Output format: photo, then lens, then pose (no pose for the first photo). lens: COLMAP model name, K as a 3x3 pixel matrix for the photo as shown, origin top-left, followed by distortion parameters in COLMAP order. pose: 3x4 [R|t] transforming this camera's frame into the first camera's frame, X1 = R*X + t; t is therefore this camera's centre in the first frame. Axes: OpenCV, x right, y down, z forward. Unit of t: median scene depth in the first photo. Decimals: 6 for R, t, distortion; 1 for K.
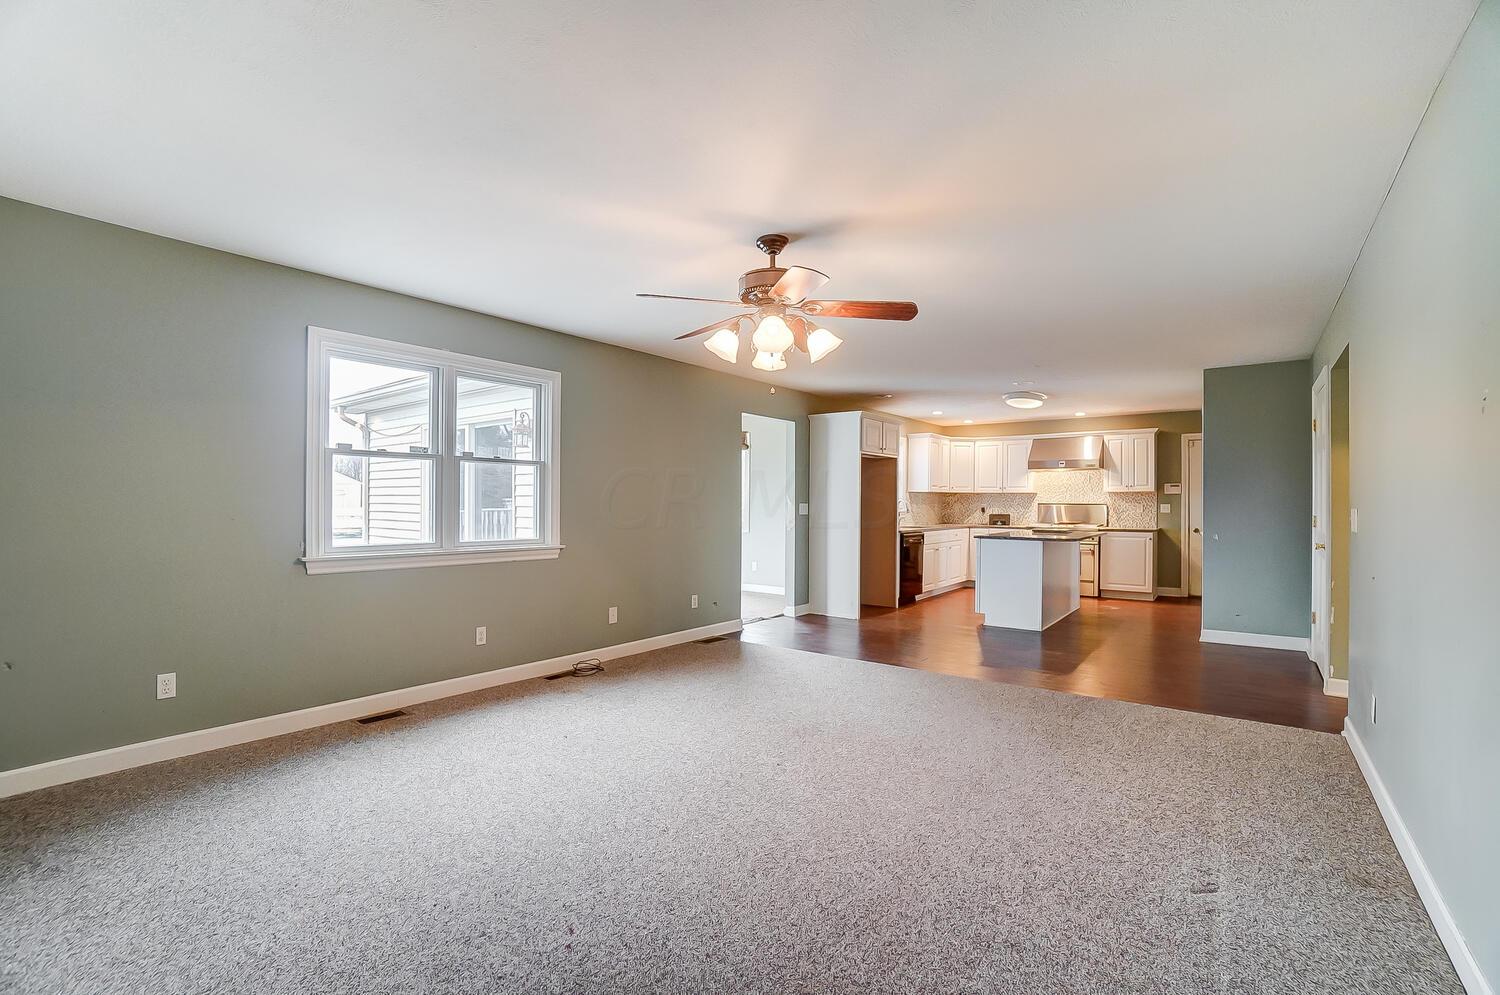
lens RADIAL K [[664.7, 0, 740.6], [0, 664.7, 495.5], [0, 0, 1]] dist [0.002281, 0.000190]
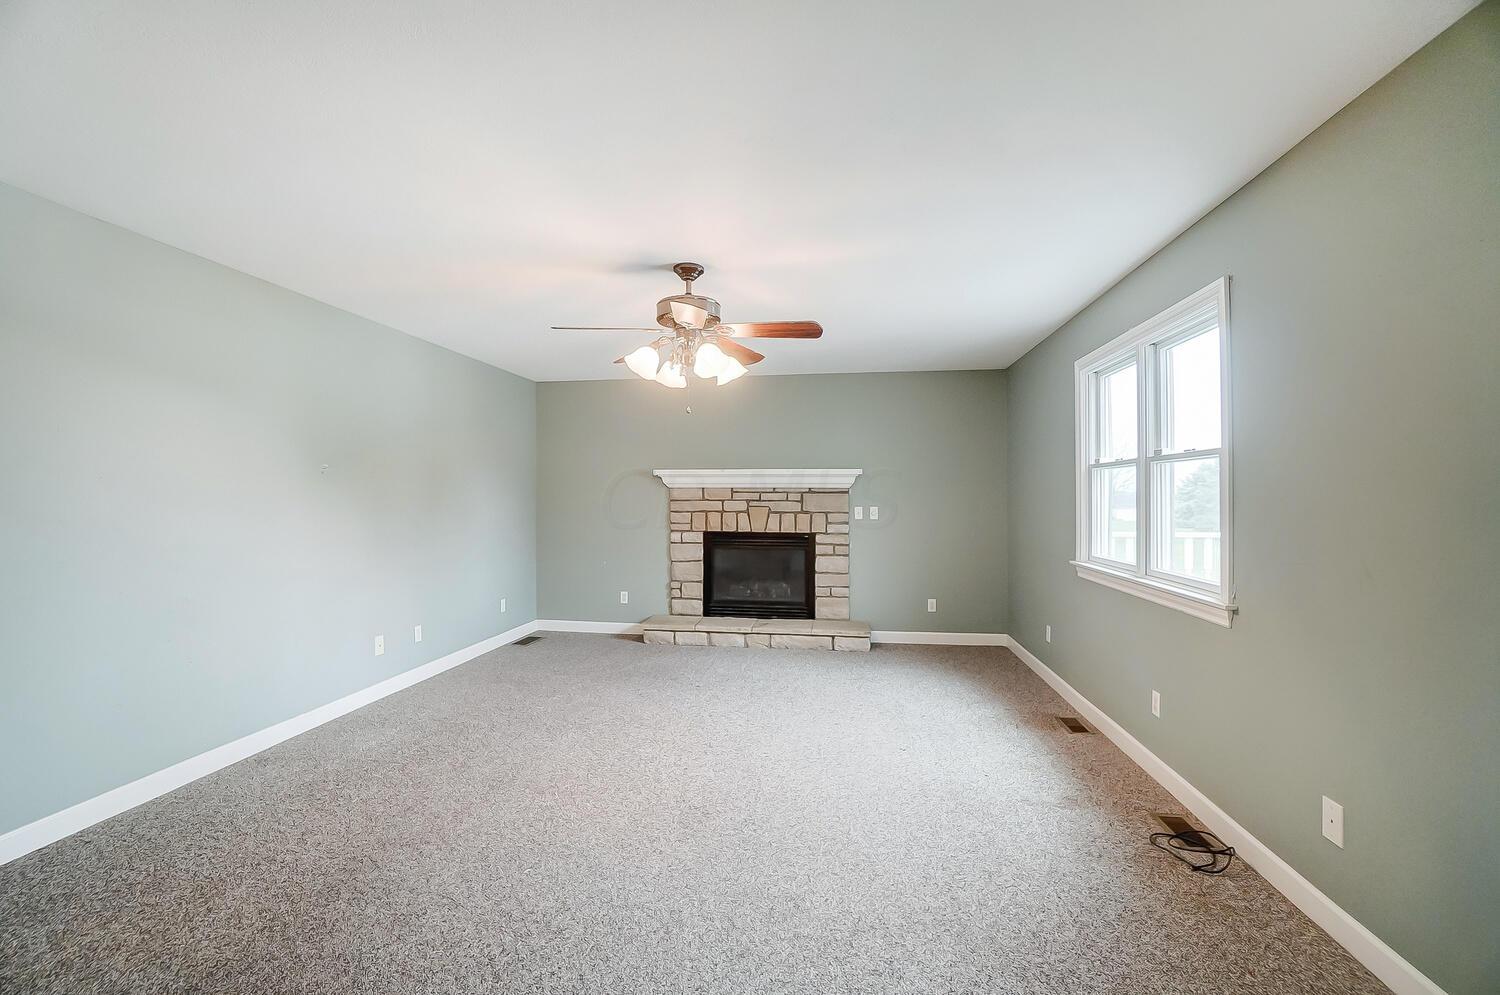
lens RADIAL K [[664.7, 0, 736.0], [0, 664.7, 491.2], [0, 0, 1]] dist [0.002281, 0.000190]
pose [[-0.859867, -0.008516, -0.510448, 0.437103], [-0.002114, 0.999912, -0.013122, -0.012771], [0.510514, -0.010204, -0.859809, 1.621247]]
